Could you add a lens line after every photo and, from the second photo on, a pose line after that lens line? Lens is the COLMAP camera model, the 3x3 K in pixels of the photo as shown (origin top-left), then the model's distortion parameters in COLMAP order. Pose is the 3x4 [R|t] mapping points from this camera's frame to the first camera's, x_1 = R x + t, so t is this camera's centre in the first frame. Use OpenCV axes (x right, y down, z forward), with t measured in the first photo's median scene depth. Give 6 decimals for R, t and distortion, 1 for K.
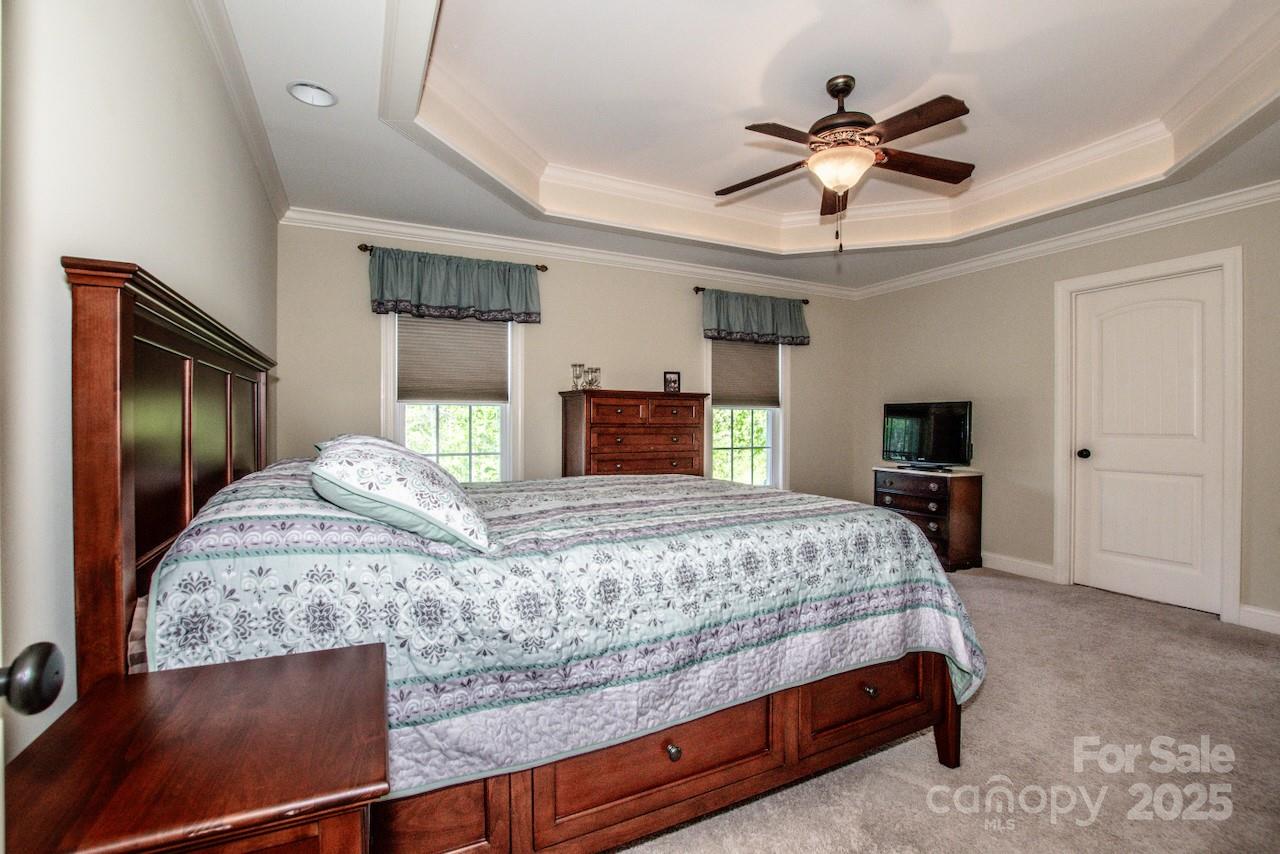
lens RADIAL K [[574.1, 0, 642.6], [0, 574.1, 422.0], [0, 0, 1]] dist [-0.026971, 0.000339]
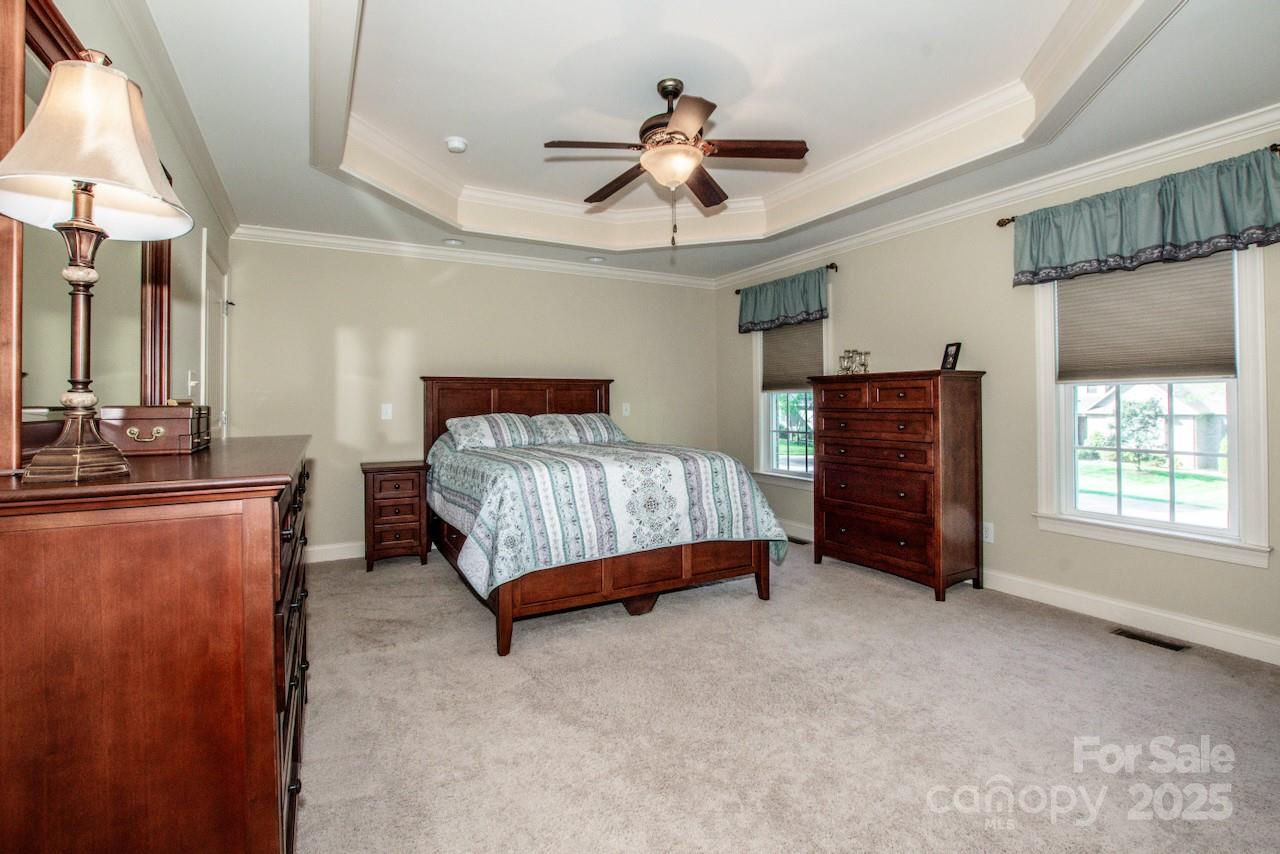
lens RADIAL K [[574.1, 0, 642.6], [0, 574.1, 422.0], [0, 0, 1]] dist [-0.026971, 0.000339]
pose [[0.057187, 0.027542, -0.997984, 0.896745], [0.006952, 0.999584, 0.027984, -0.004349], [0.998339, -0.008538, 0.056972, 0.574161]]
